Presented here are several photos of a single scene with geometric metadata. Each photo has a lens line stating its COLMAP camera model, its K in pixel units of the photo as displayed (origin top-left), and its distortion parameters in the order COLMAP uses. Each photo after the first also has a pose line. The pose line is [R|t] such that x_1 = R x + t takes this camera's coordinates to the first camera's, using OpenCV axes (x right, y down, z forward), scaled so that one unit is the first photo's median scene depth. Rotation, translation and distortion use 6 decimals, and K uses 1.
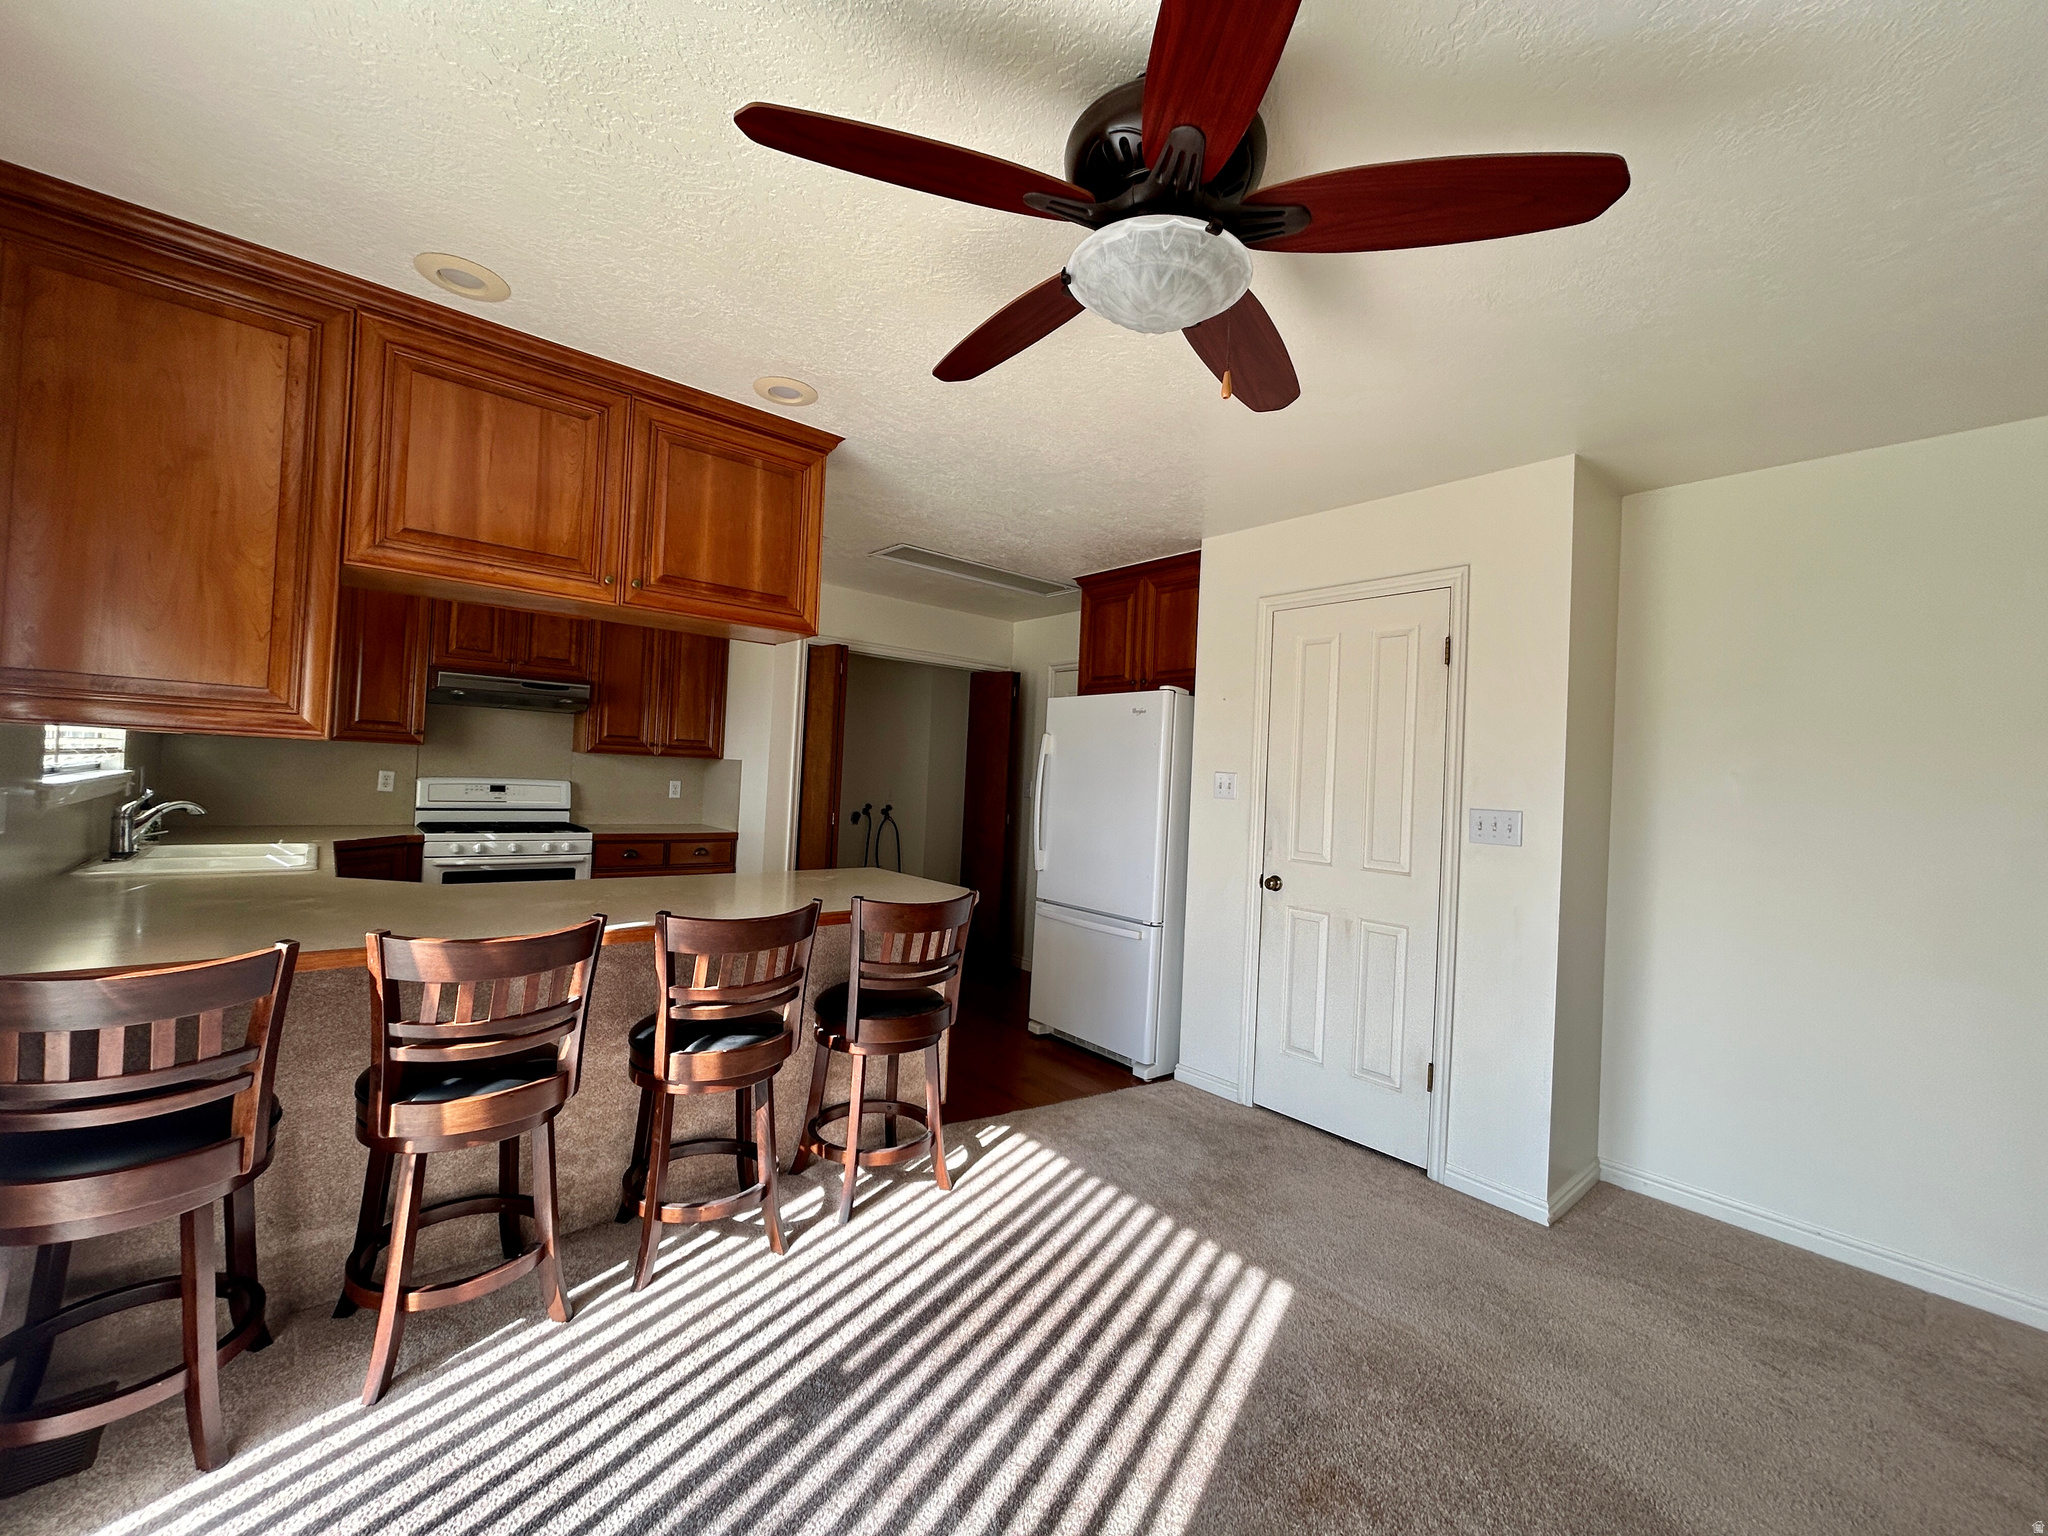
lens RADIAL K [[819.3, 0, 1022.7], [0, 819.3, 767.6], [0, 0, 1]] dist [-0.000291, -0.001513]
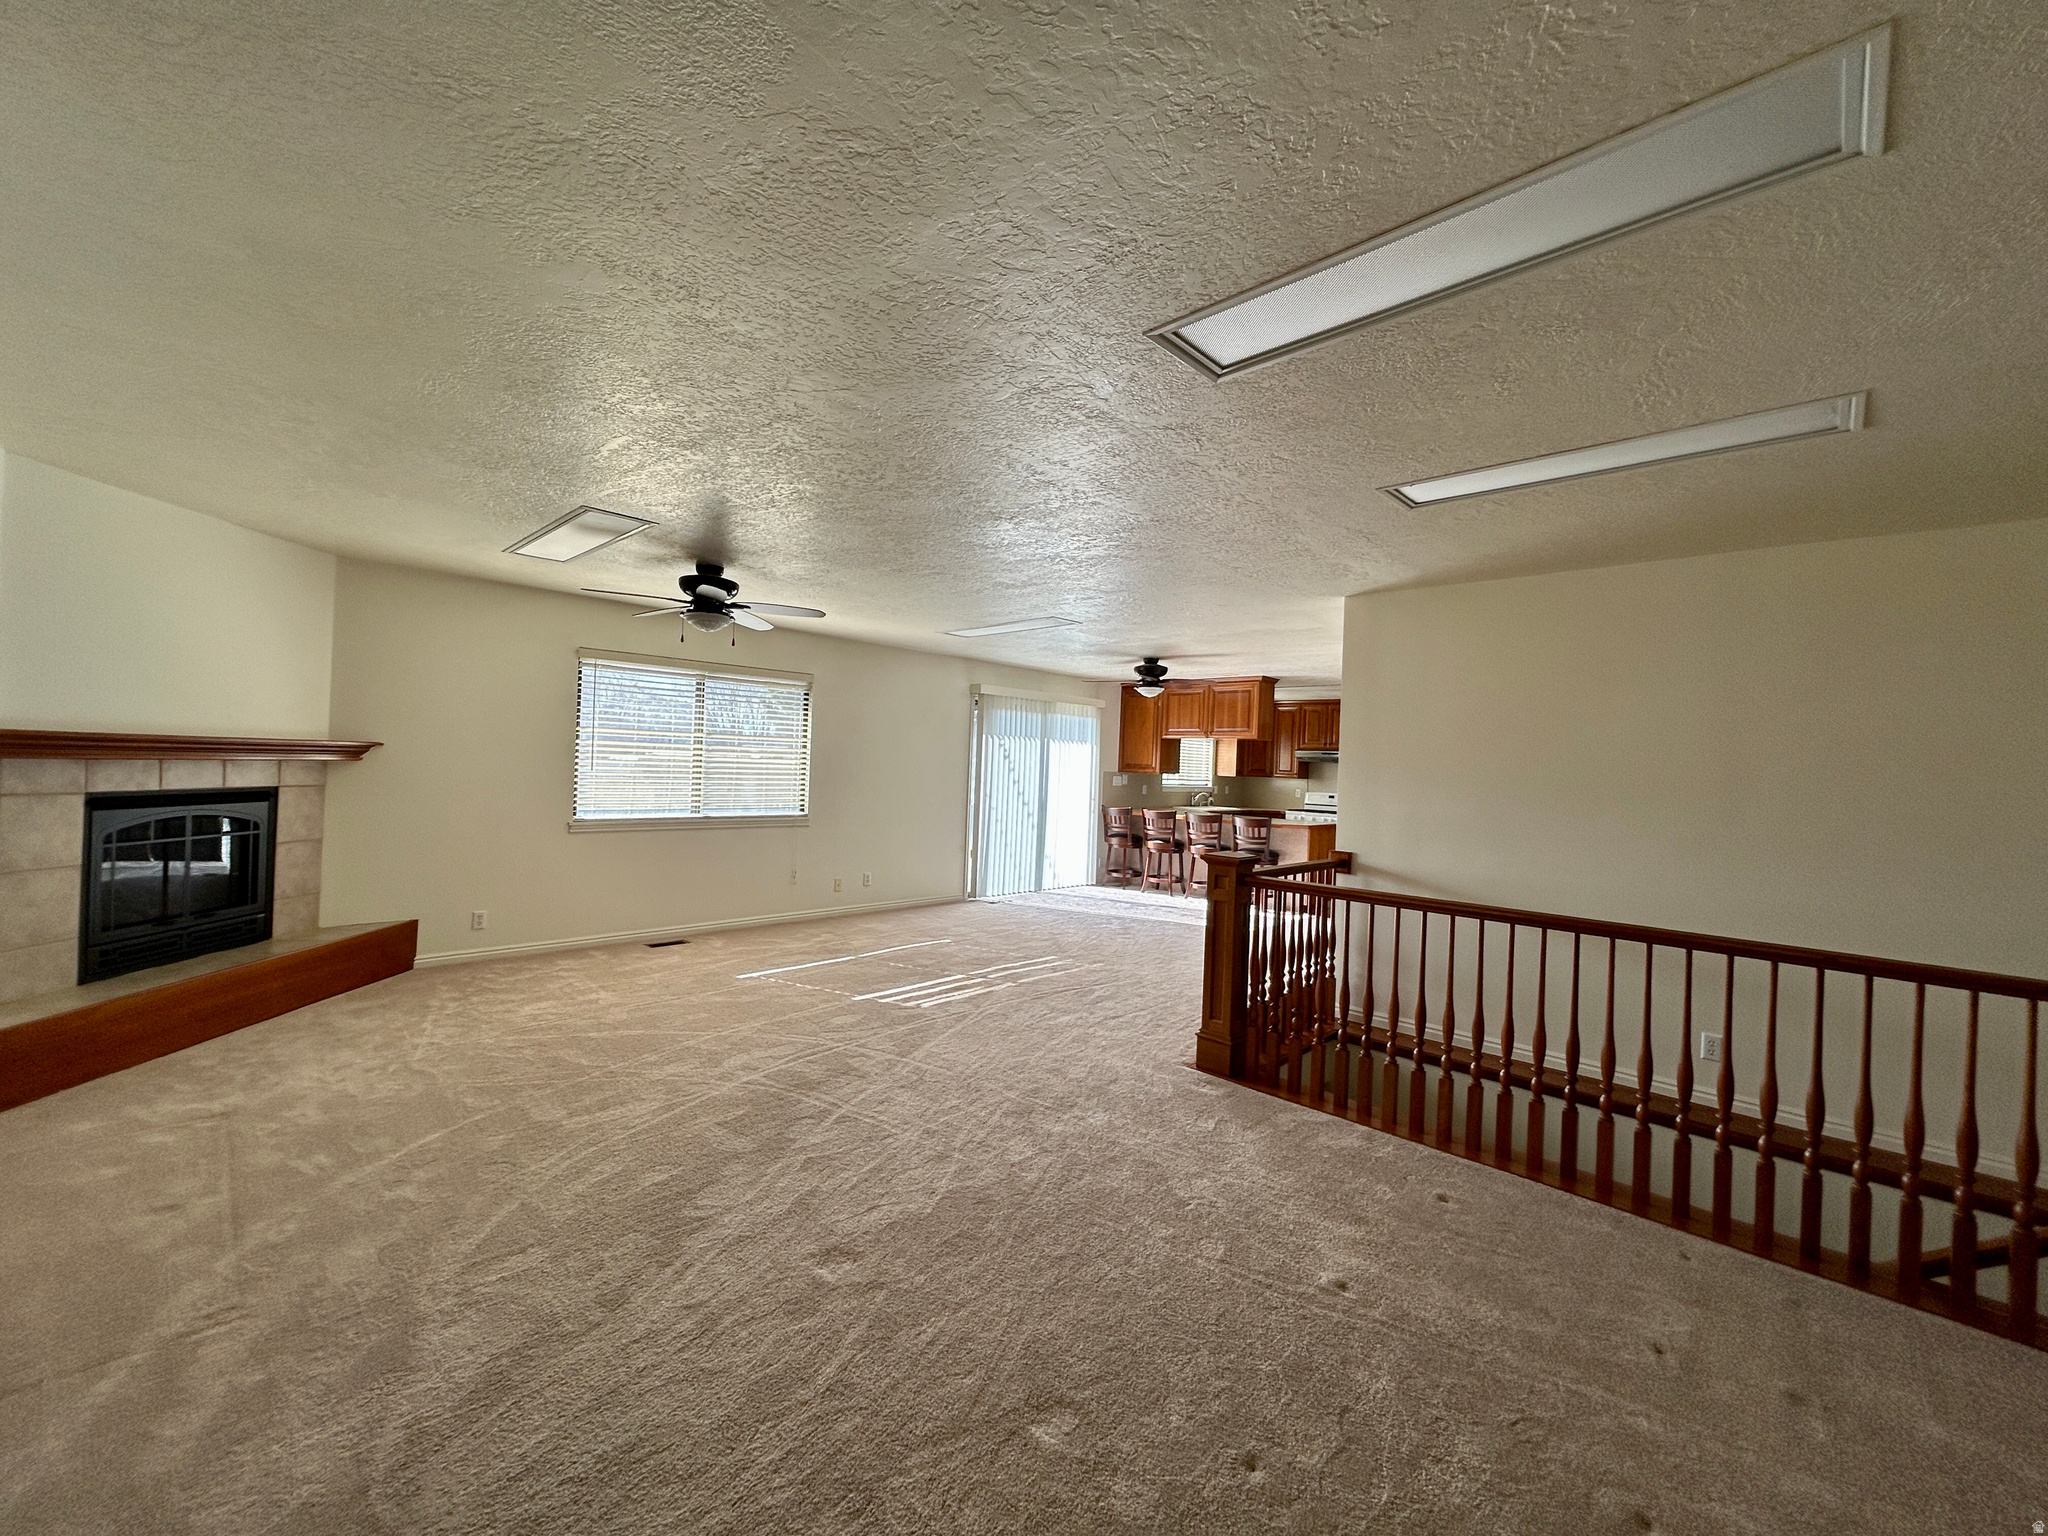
lens RADIAL K [[819.3, 0, 1022.7], [0, 819.3, 767.6], [0, 0, 1]] dist [-0.000291, -0.001513]
pose [[0.103943, -0.038580, -0.993835, 1.764902], [-0.026148, 0.998796, -0.041508, 0.067595], [0.994239, 0.030302, 0.102809, -0.153901]]
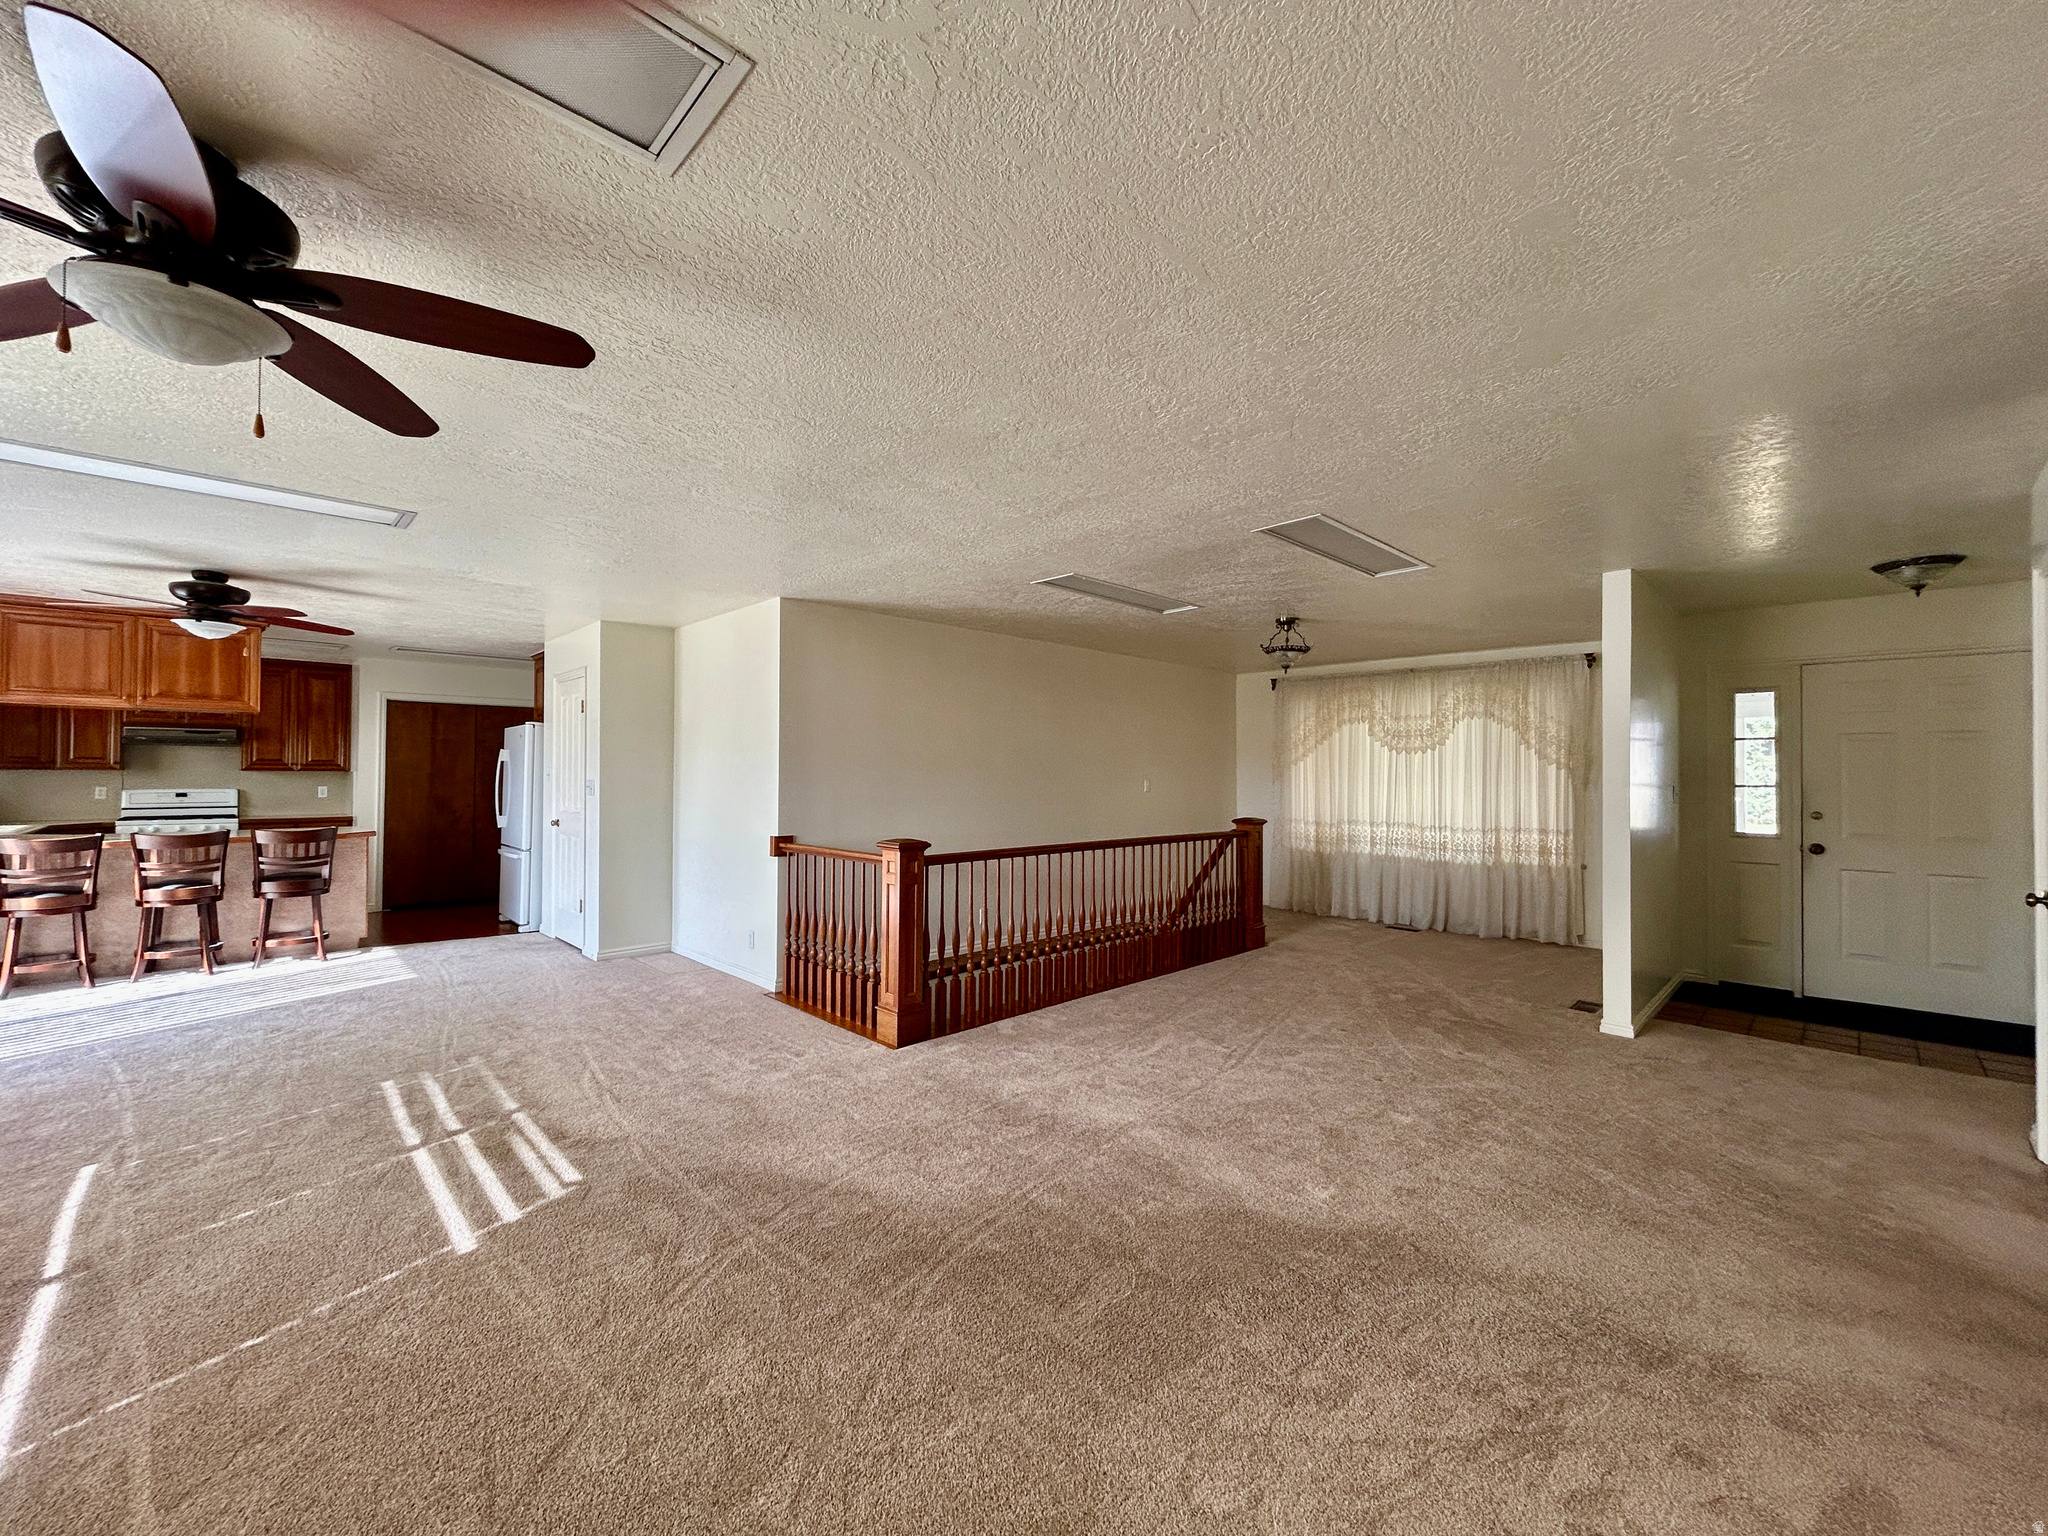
lens RADIAL K [[824.2, 0, 1028.9], [0, 824.2, 764.6], [0, 0, 1]] dist [0.000742, 0.000869]
pose [[0.997151, -0.041486, 0.062999, 1.008406], [0.041471, 0.999139, 0.001555, 0.035053], [-0.063009, 0.001062, 0.998012, -0.799650]]
